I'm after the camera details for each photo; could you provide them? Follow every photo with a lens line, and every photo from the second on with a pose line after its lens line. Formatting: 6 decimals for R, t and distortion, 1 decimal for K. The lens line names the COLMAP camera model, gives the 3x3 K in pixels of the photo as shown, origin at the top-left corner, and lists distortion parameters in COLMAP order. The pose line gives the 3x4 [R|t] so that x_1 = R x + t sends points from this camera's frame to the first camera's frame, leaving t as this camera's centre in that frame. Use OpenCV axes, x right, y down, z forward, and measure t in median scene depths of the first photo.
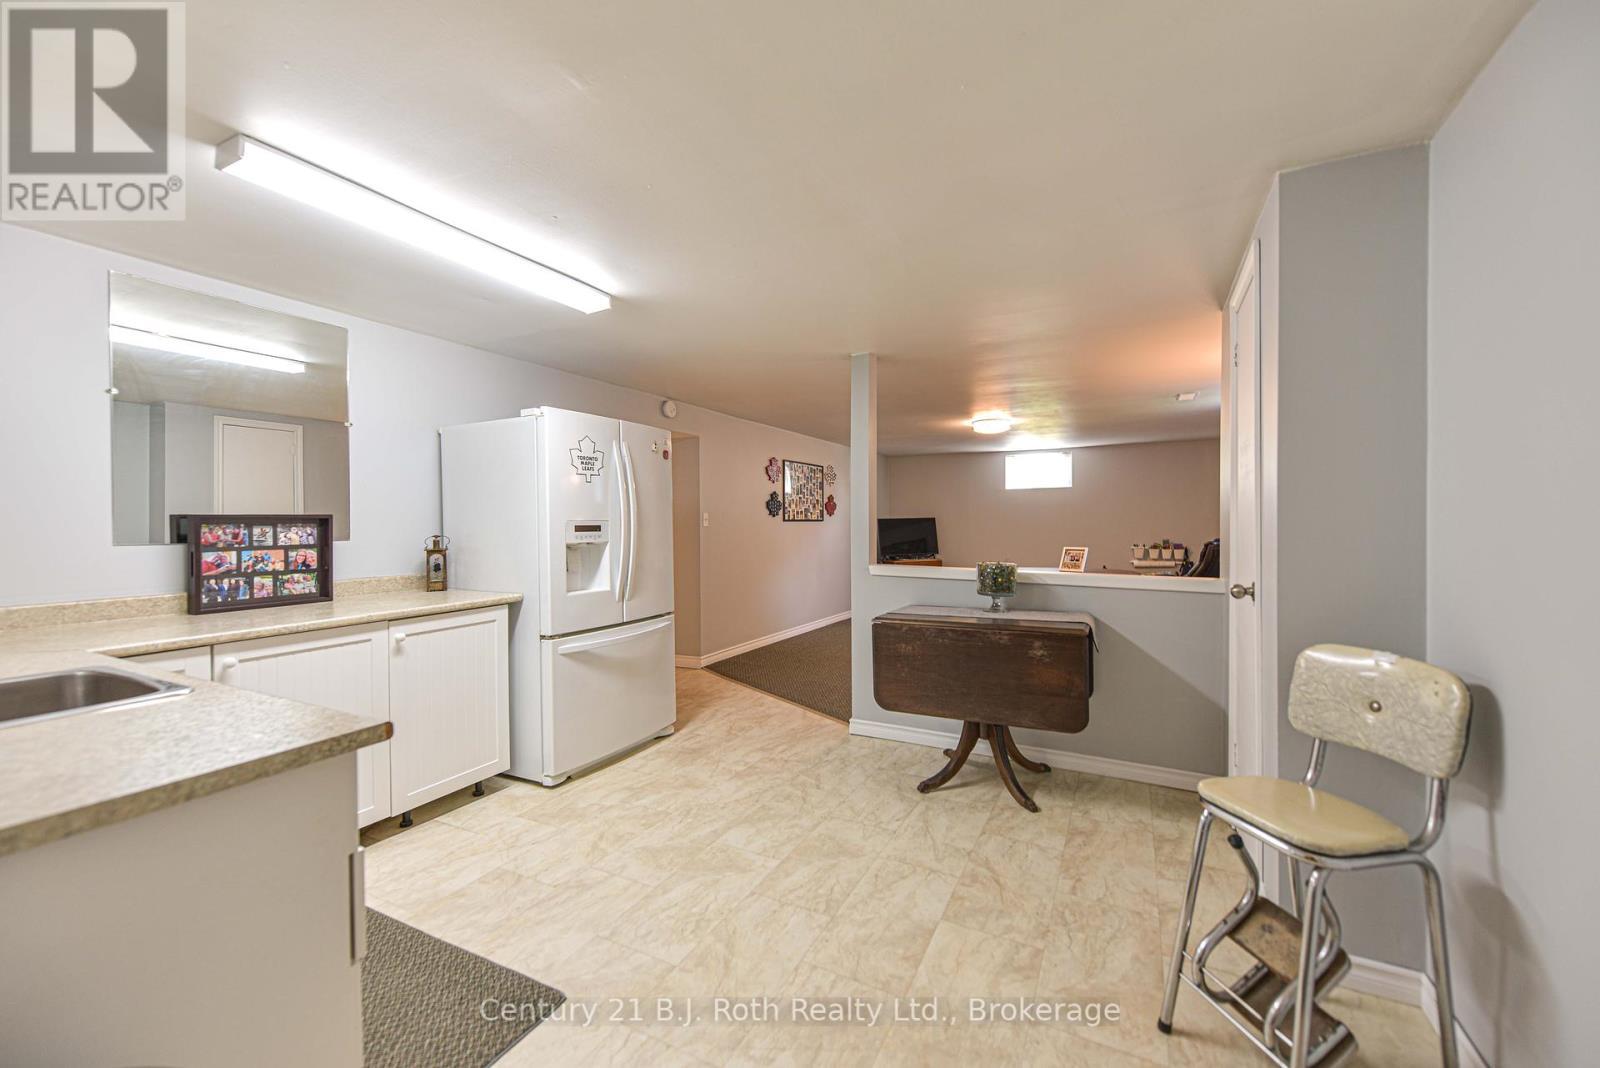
lens RADIAL K [[635.1, 0, 803.5], [0, 635.1, 526.6], [0, 0, 1]] dist [0.001245, -0.000148]
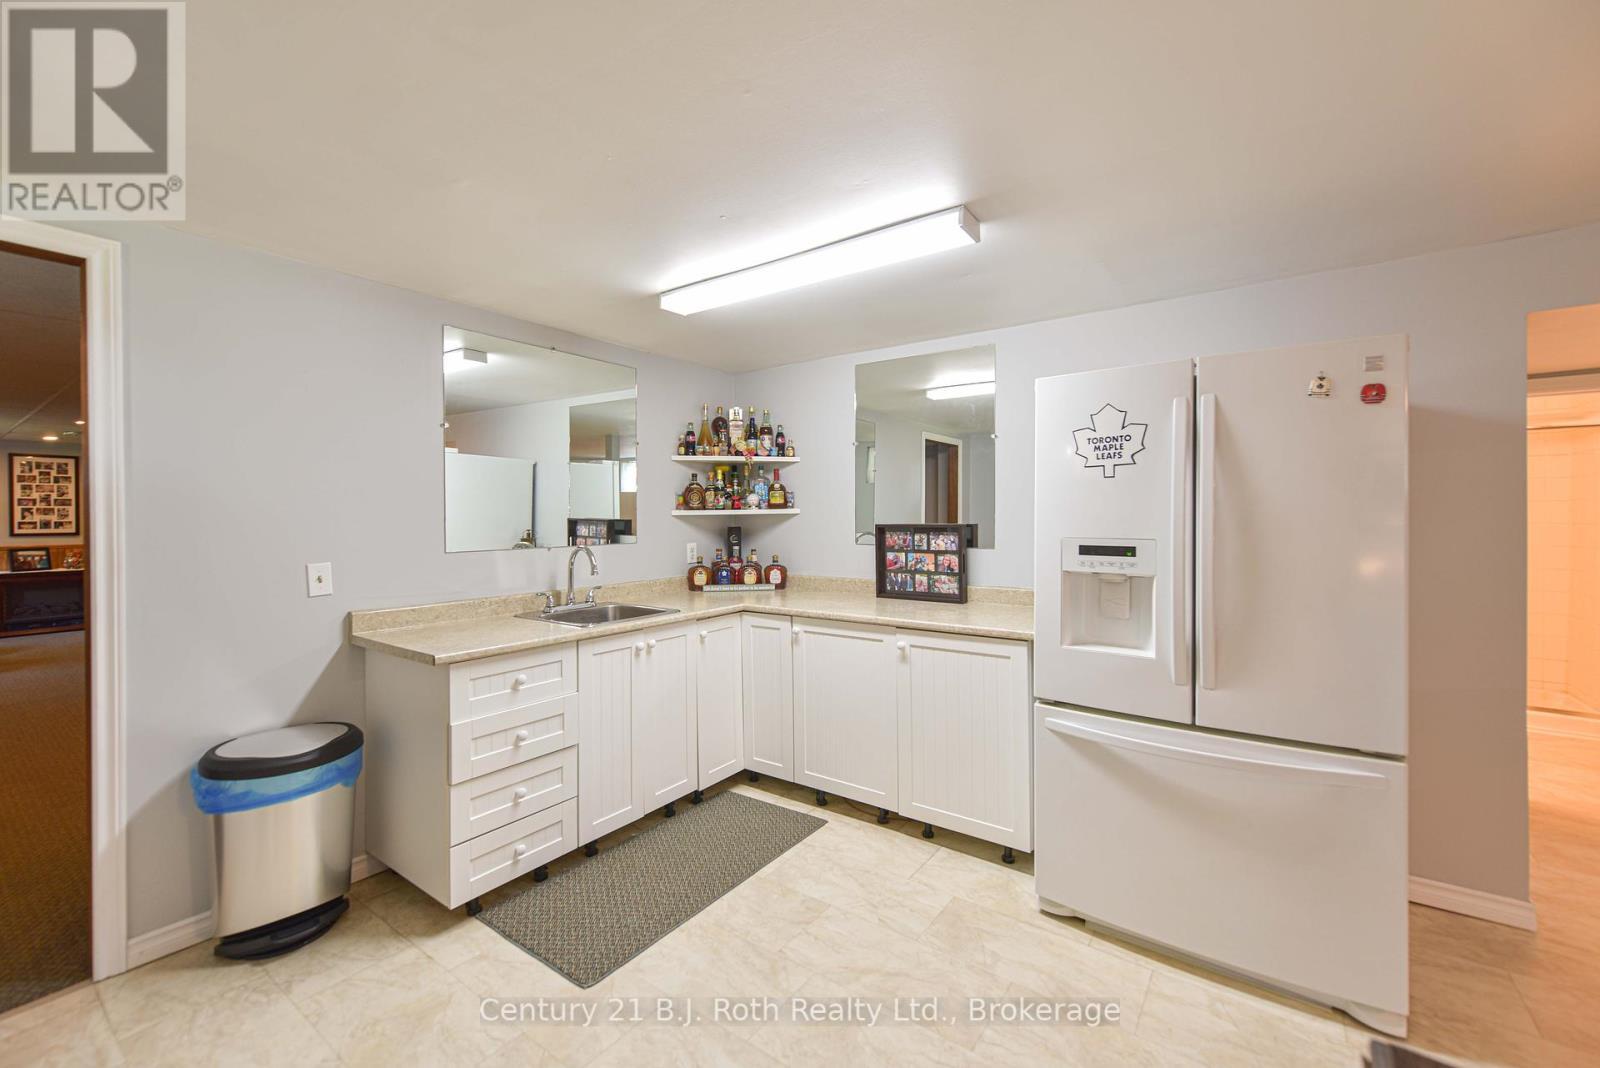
lens RADIAL K [[635.1, 0, 806.4], [0, 635.1, 520.9], [0, 0, 1]] dist [0.001245, -0.000148]
pose [[-0.143303, 0.012766, -0.989596, 0.385848], [-0.004894, 0.999895, 0.013608, -0.040152], [0.989667, 0.006793, -0.143226, 0.937666]]
